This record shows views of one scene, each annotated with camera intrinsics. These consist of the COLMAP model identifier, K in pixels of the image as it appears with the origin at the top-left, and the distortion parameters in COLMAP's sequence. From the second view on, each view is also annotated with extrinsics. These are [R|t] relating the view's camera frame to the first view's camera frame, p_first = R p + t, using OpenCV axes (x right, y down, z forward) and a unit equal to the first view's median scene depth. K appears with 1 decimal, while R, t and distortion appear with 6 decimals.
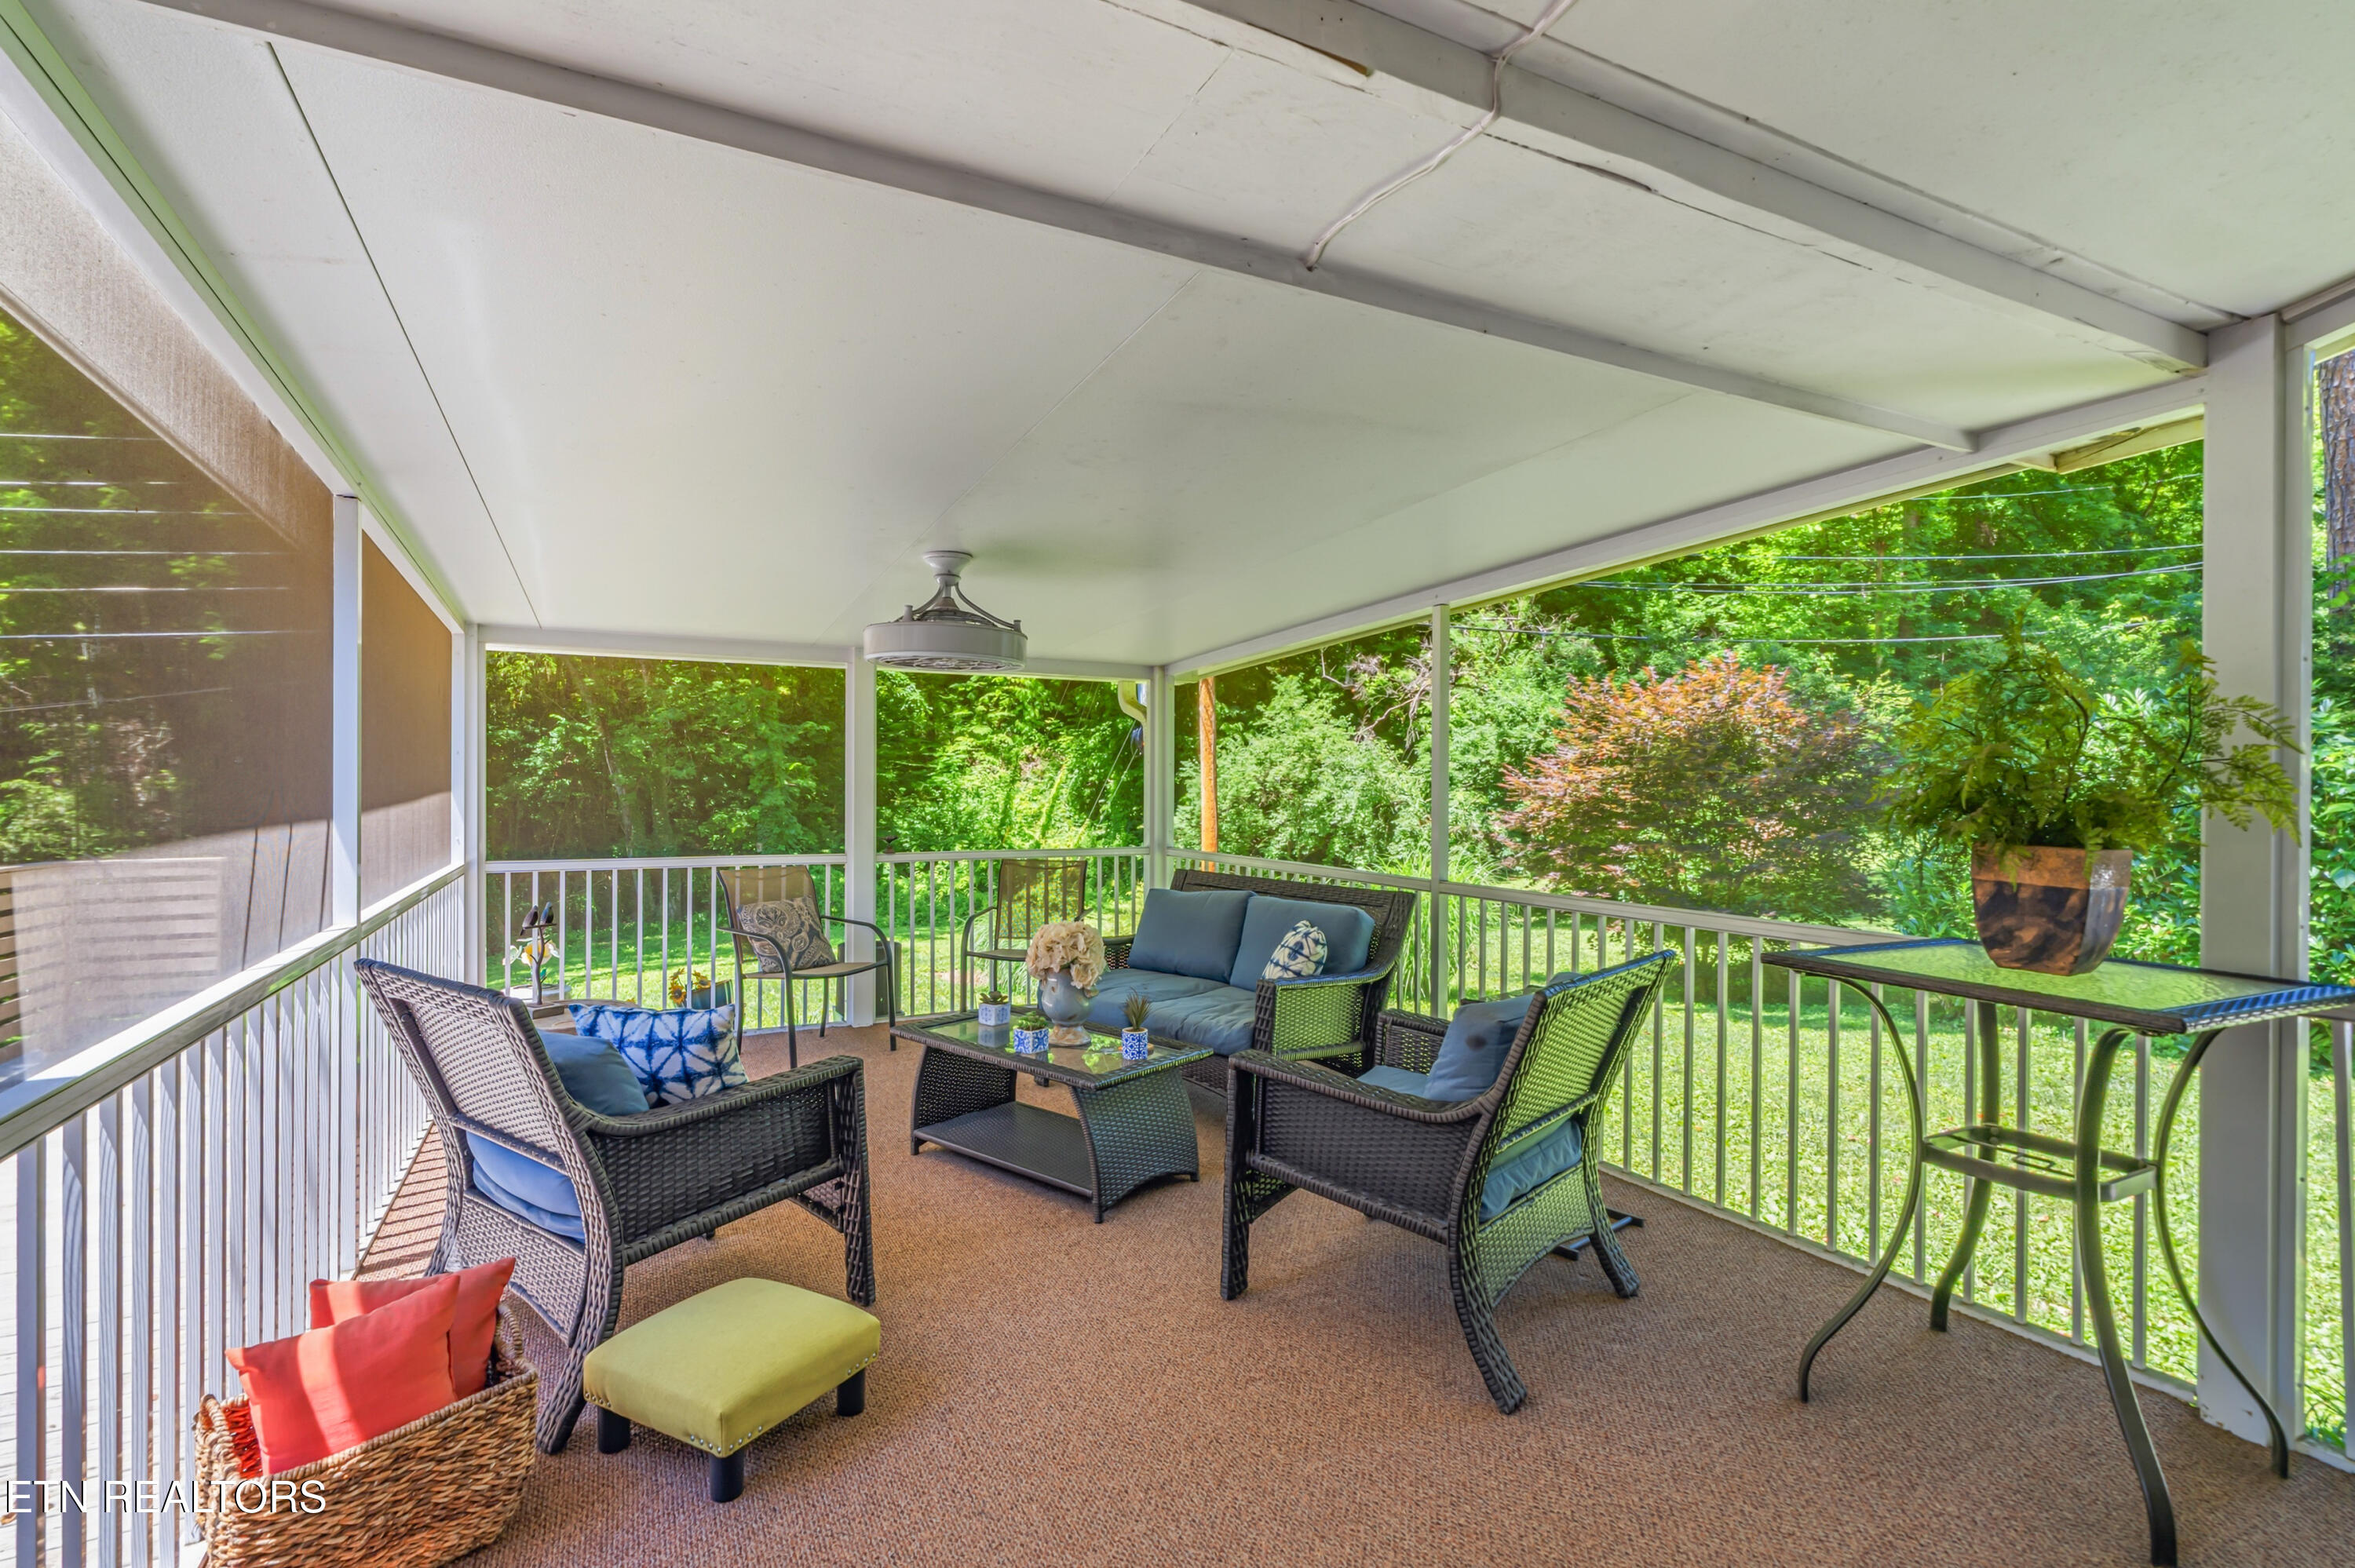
lens RADIAL K [[1059.7, 0, 1148.9], [0, 1059.7, 800.3], [0, 0, 1]] dist [-0.004922, 0.001671]
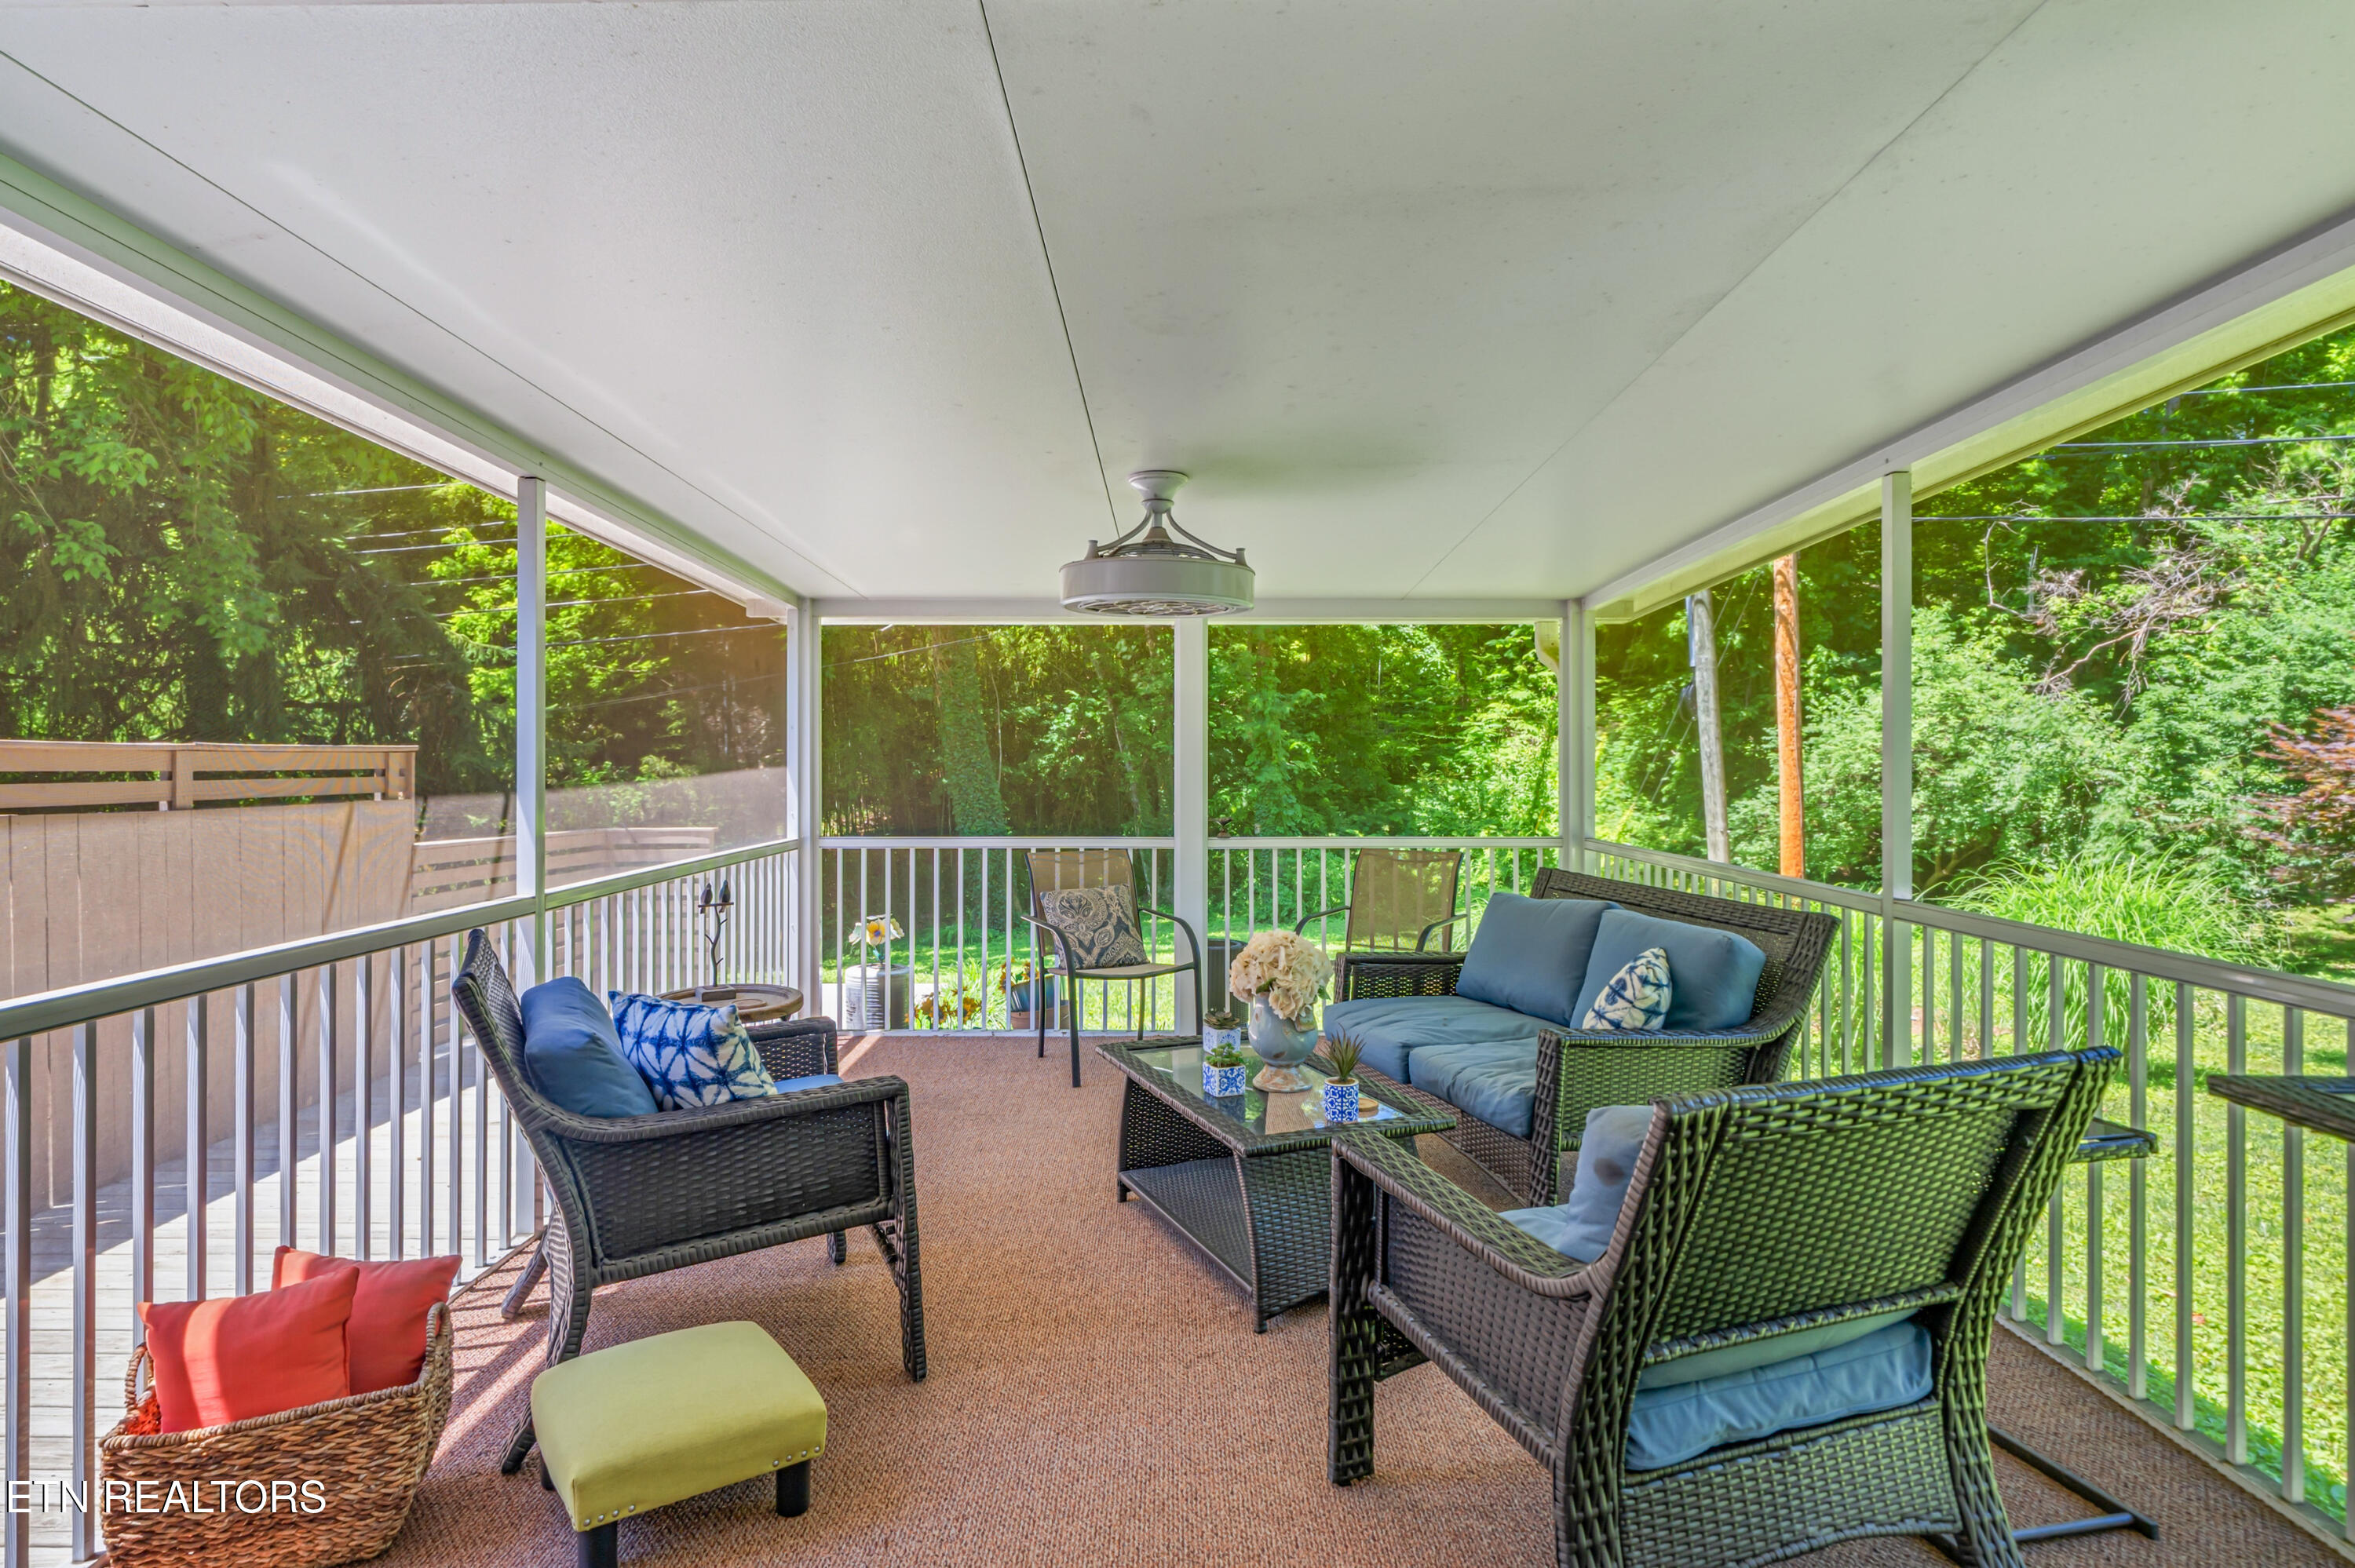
lens RADIAL K [[1214.9, 0, 1180.0], [0, 1214.9, 771.1], [0, 0, 1]] dist [0.000442, -0.001134]
pose [[0.897578, -0.000918, -0.440856, 0.178884], [-0.001638, 0.999984, -0.005417, 0.001689], [0.440853, 0.005585, 0.897562, 0.120627]]
